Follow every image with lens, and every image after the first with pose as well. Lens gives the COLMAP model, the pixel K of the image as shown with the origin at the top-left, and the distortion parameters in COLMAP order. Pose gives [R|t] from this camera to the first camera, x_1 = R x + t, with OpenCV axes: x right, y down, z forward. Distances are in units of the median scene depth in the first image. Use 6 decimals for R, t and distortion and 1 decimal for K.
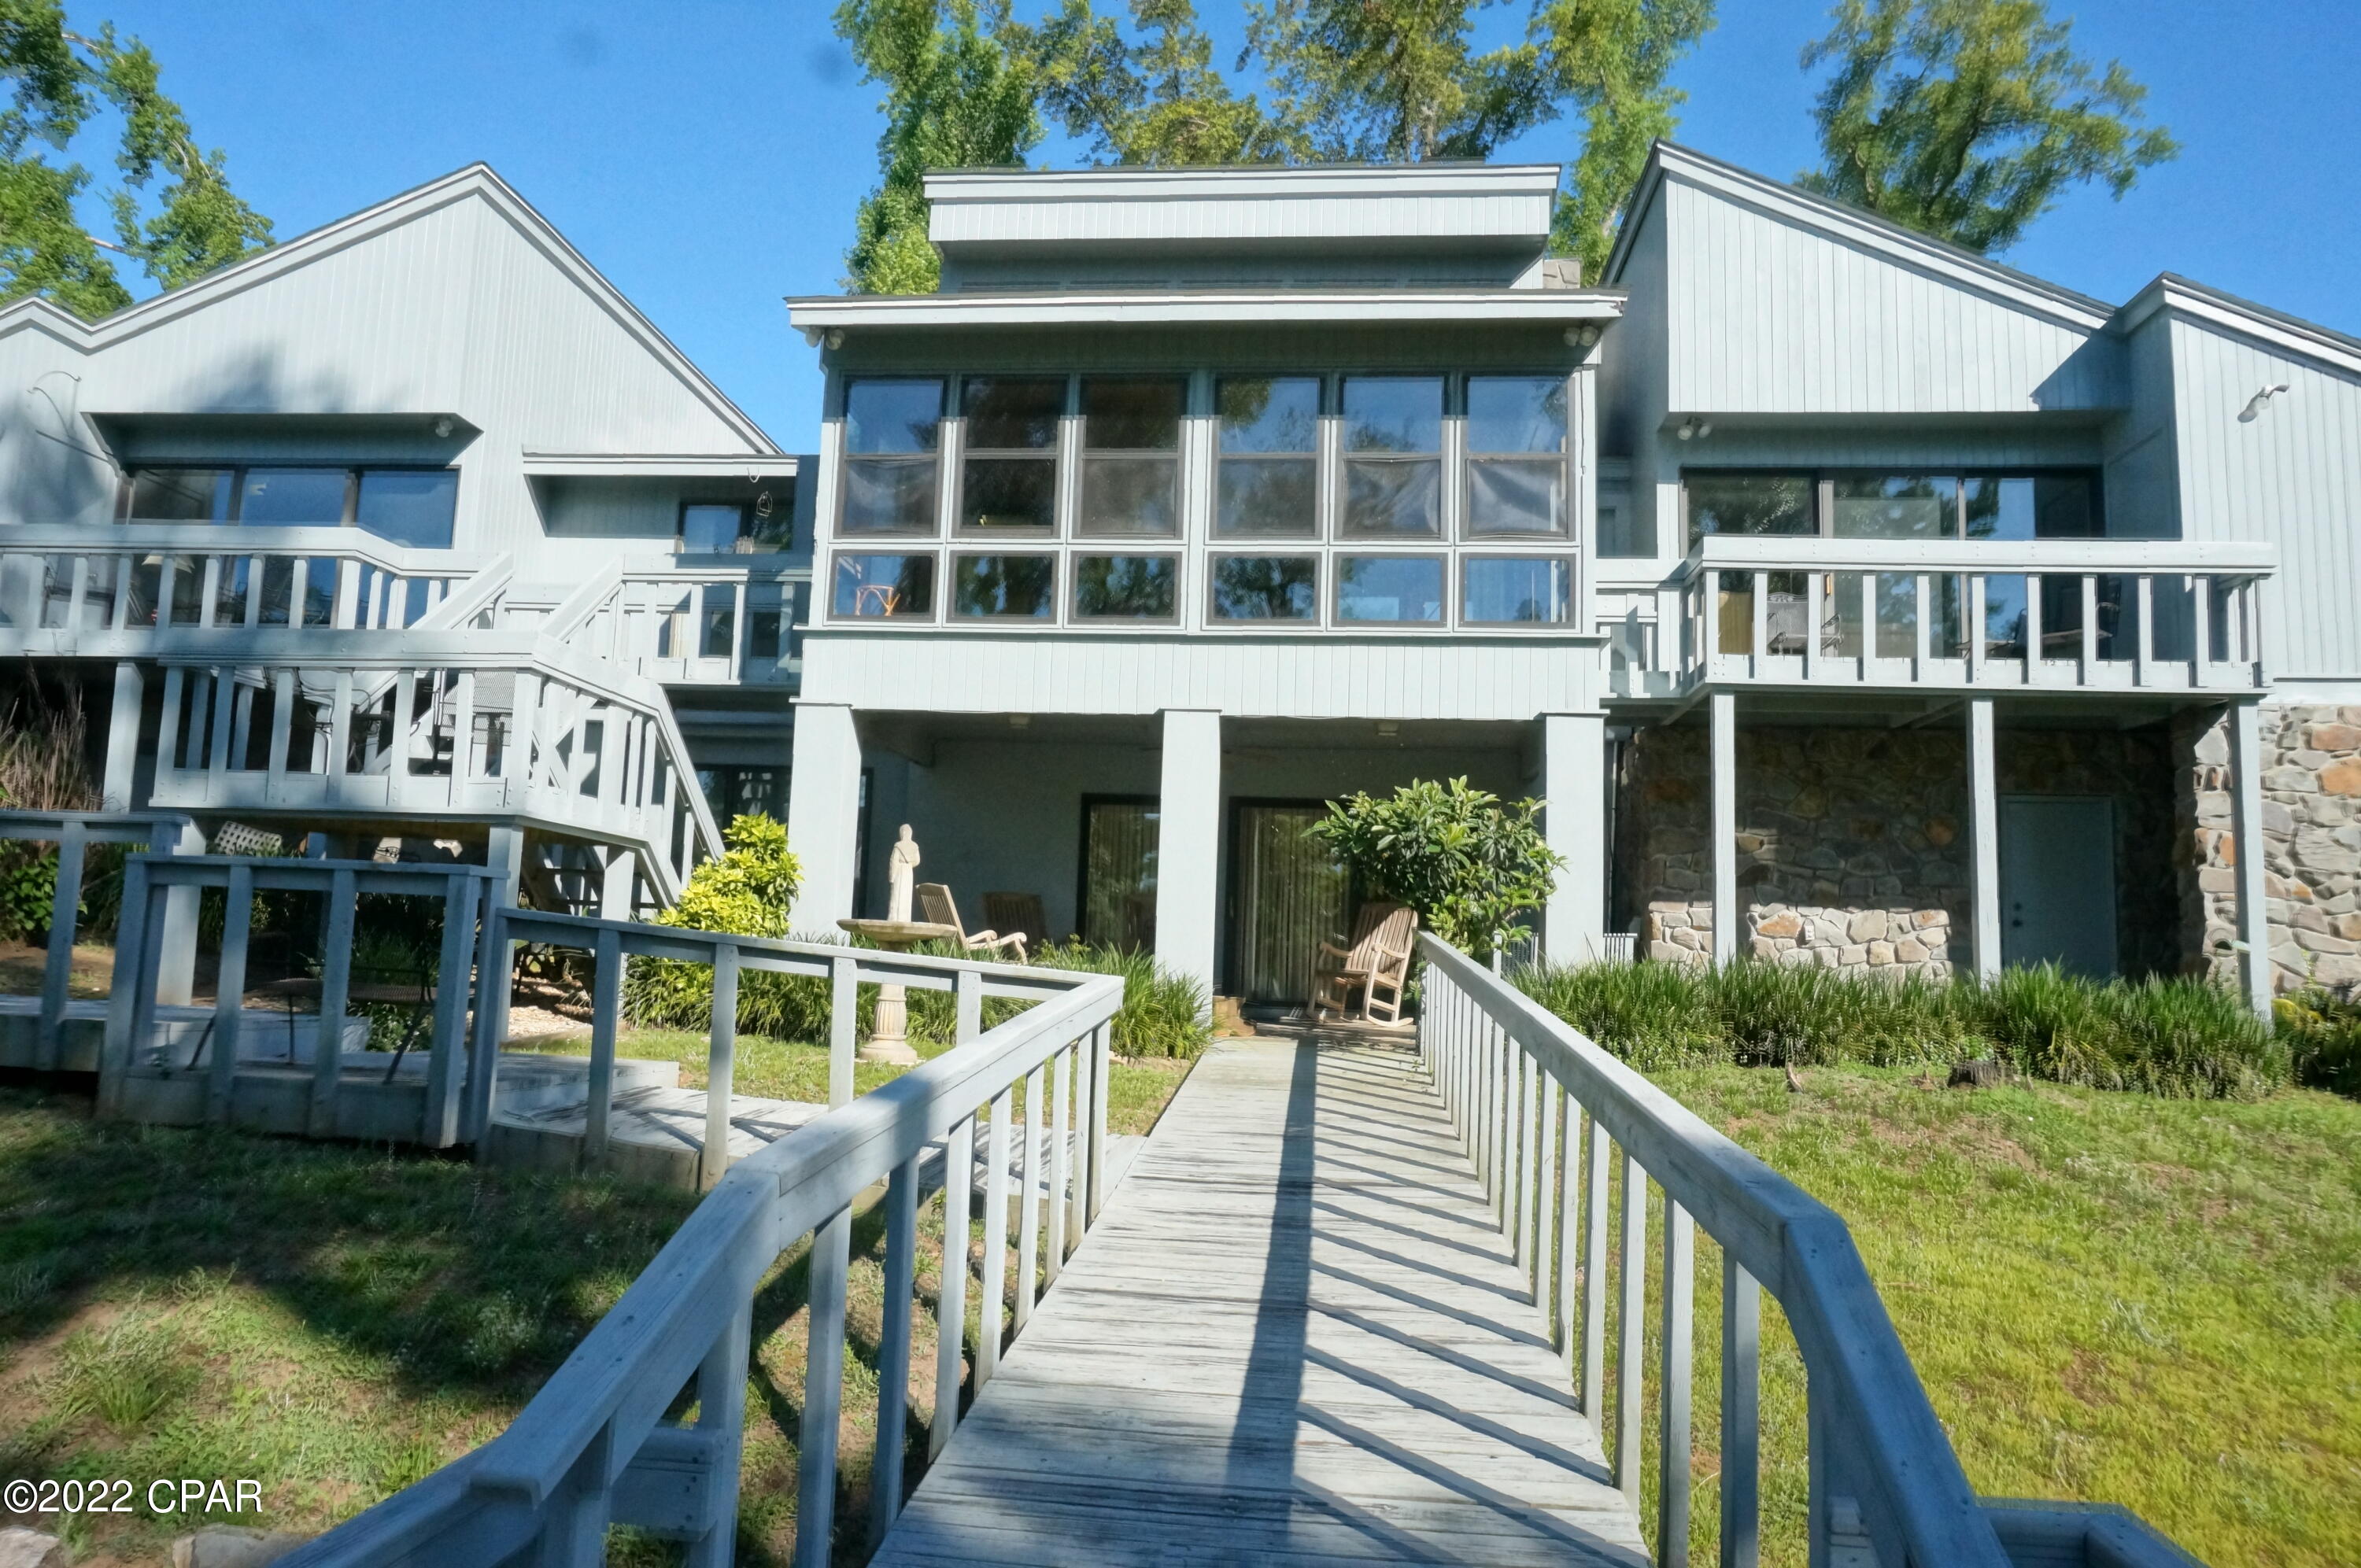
lens RADIAL K [[1576.7, 0, 1180.5], [0, 1576.7, 784.0], [0, 0, 1]] dist [-0.002600, -0.000685]
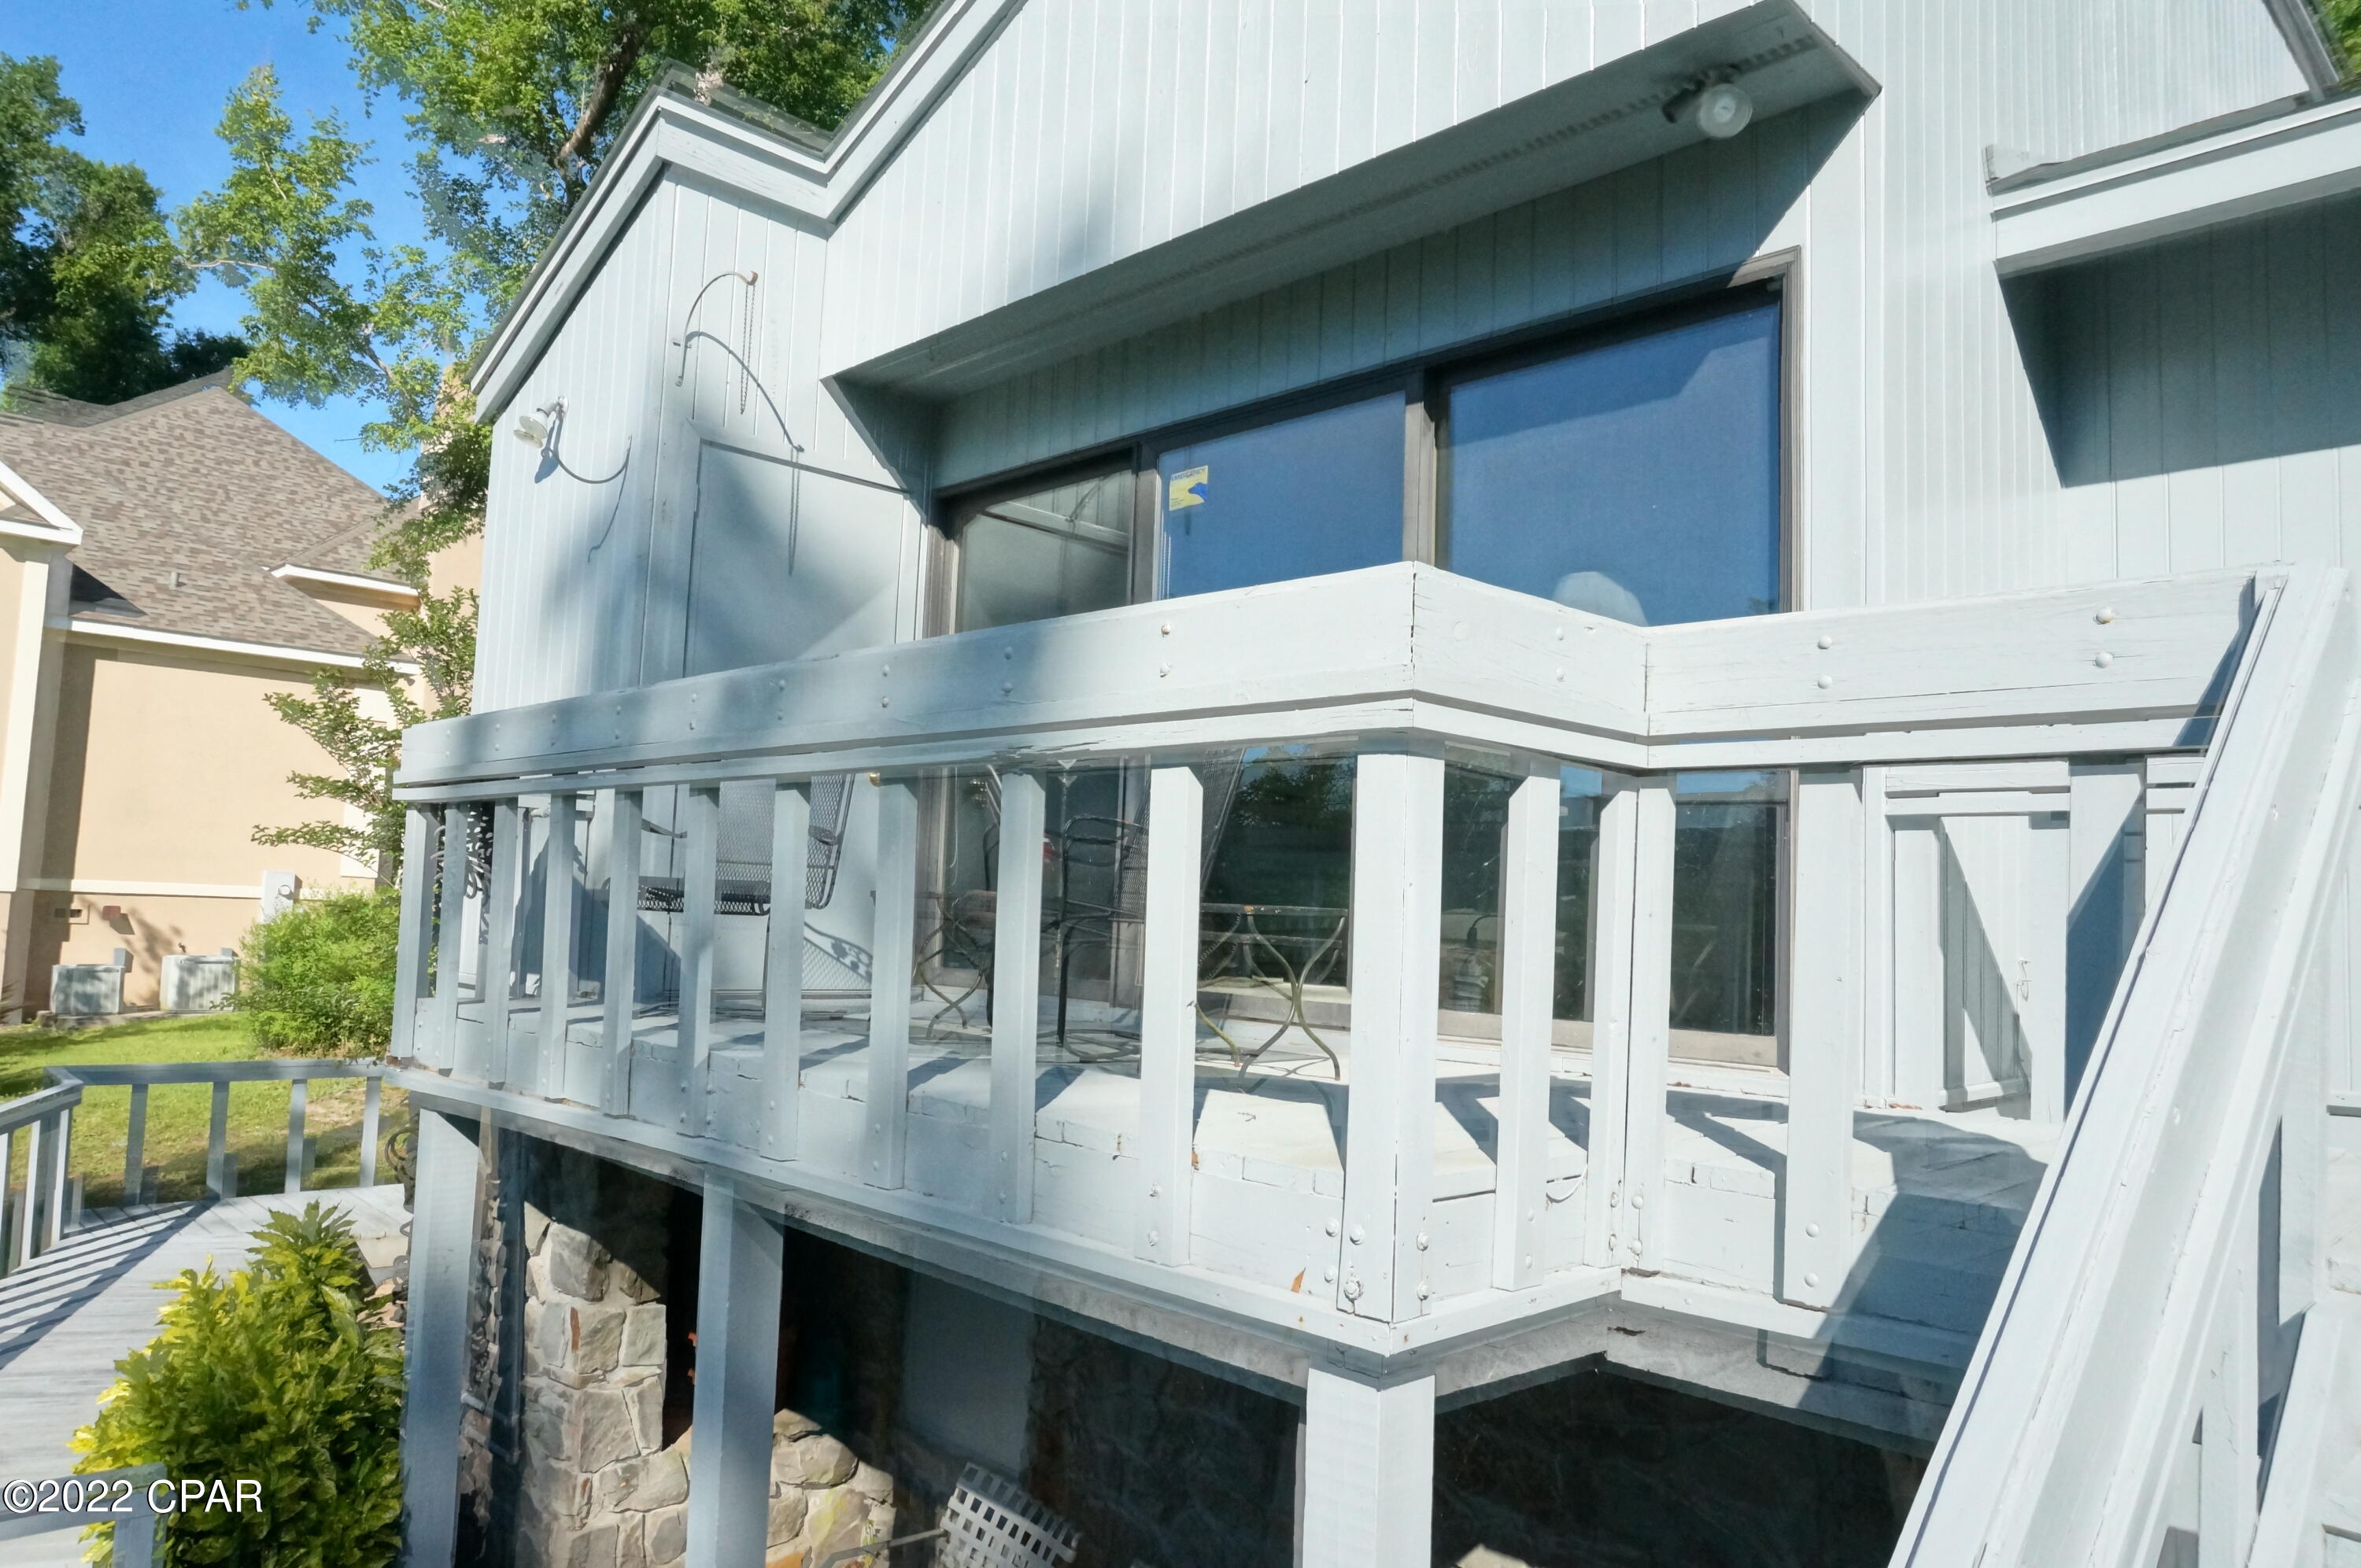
lens RADIAL K [[1576.7, 0, 1180.5], [0, 1576.7, 784.0], [0, 0, 1]] dist [-0.002600, -0.000685]
pose [[0.764913, -0.068777, -0.640451, -0.375876], [0.073601, 0.997103, -0.019173, -0.119071], [0.639915, -0.032472, 0.767759, 0.738928]]
